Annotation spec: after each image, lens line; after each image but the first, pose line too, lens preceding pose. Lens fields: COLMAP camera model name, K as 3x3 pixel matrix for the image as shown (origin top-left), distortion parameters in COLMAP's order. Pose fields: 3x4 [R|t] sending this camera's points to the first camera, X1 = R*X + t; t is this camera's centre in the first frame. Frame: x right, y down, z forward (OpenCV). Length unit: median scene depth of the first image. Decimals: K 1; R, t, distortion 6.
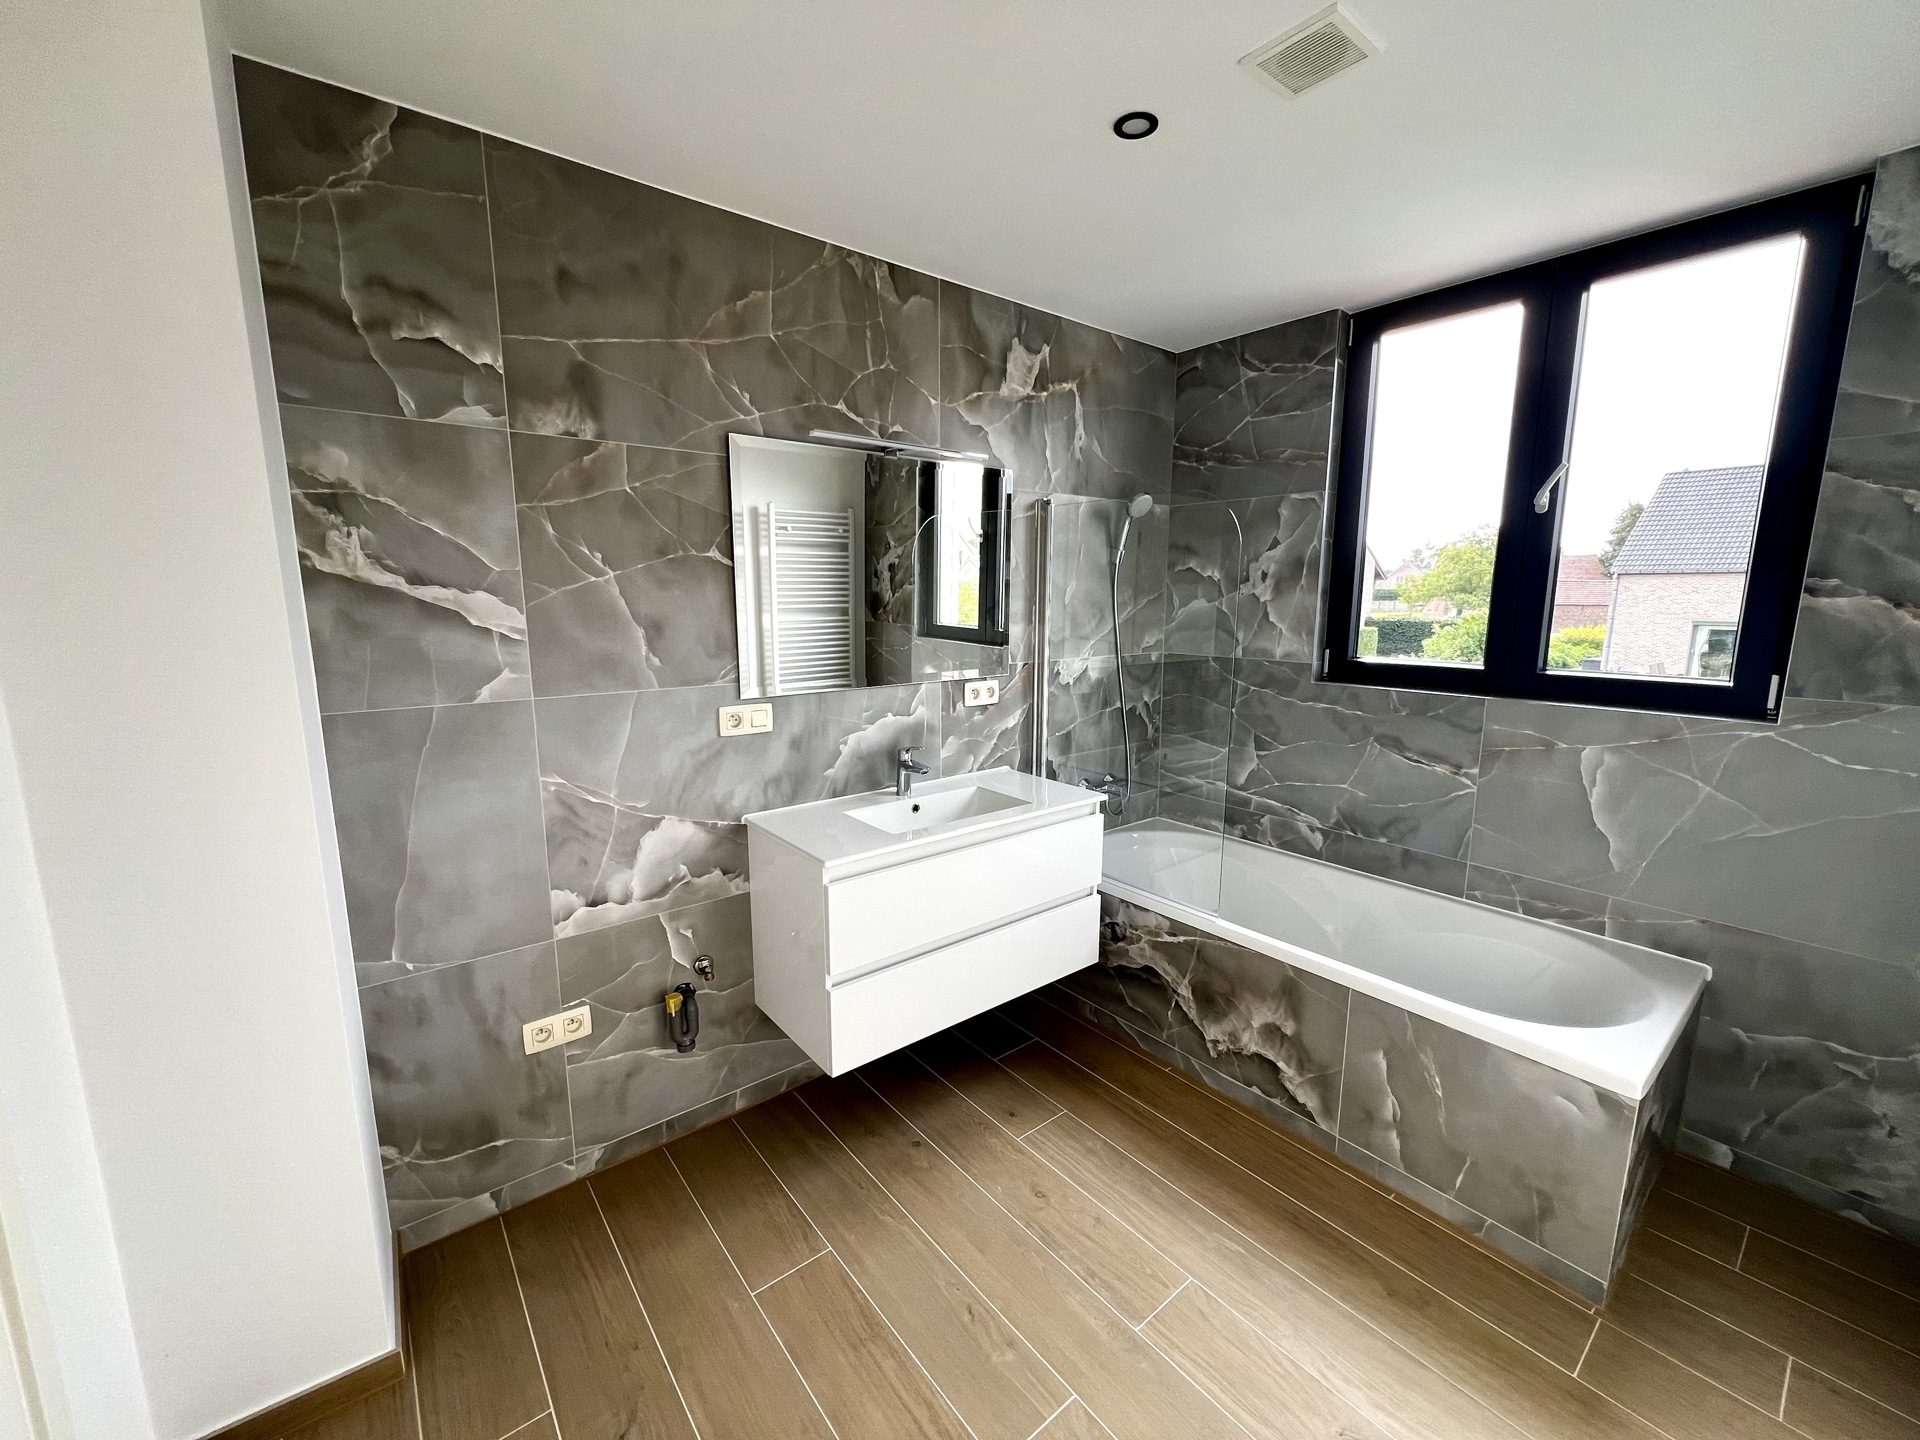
lens RADIAL K [[771.8, 0, 960.0], [0, 771.8, 720.0], [0, 0, 1]] dist [-0.000730, 0.000261]
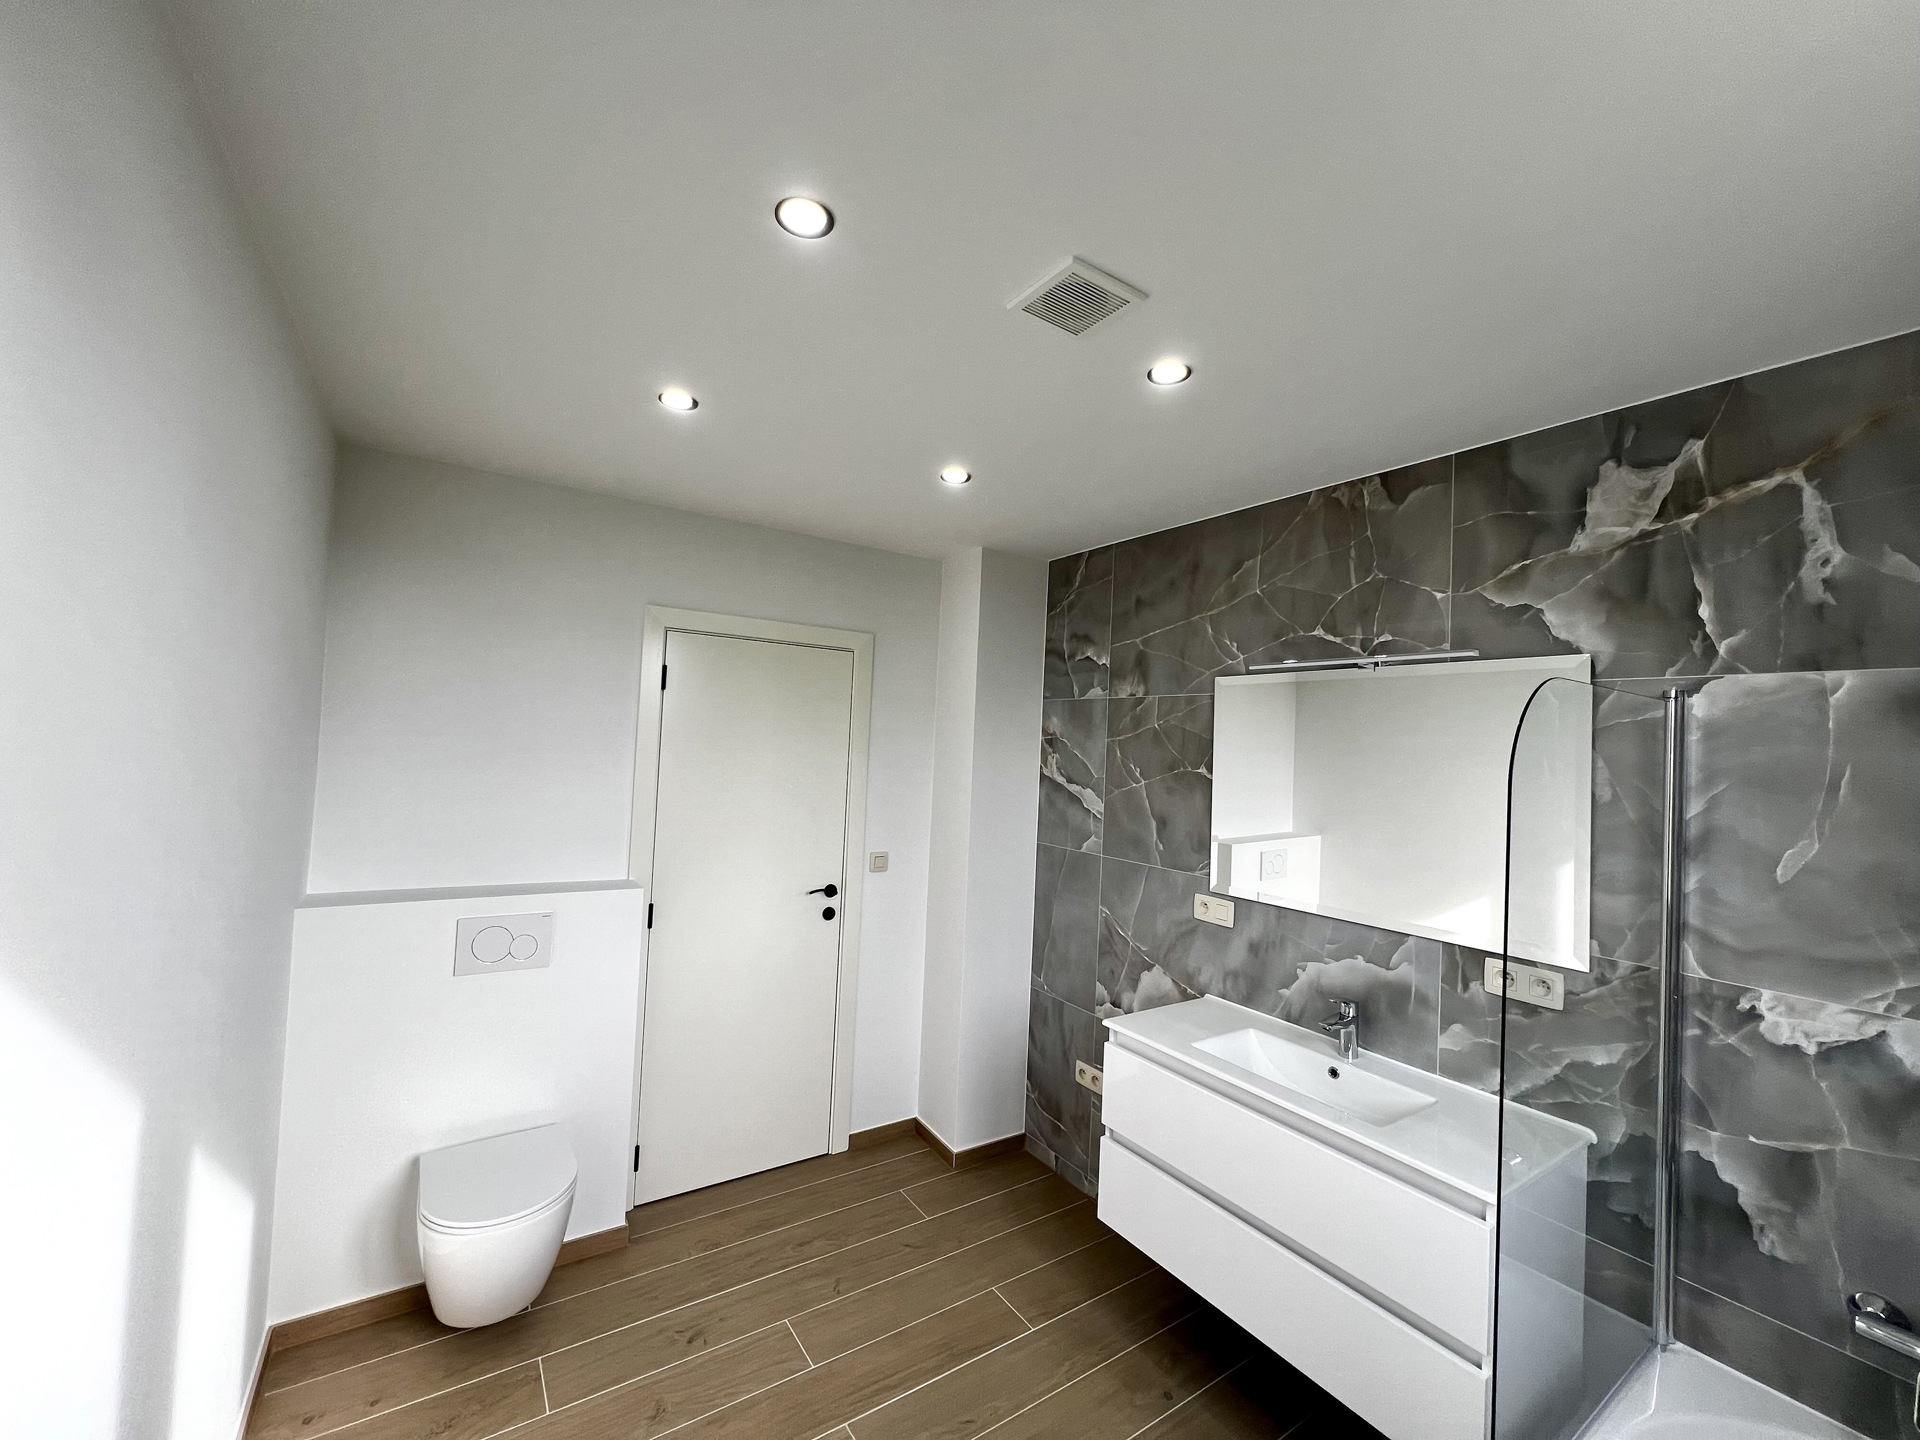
lens RADIAL K [[771.8, 0, 960.0], [0, 771.8, 720.0], [0, 0, 1]] dist [-0.000730, 0.000261]
pose [[-0.084800, -0.038401, -0.995658, 0.975961], [-0.206544, 0.978230, -0.020138, -0.188775], [0.974756, 0.203939, -0.090885, 0.711514]]
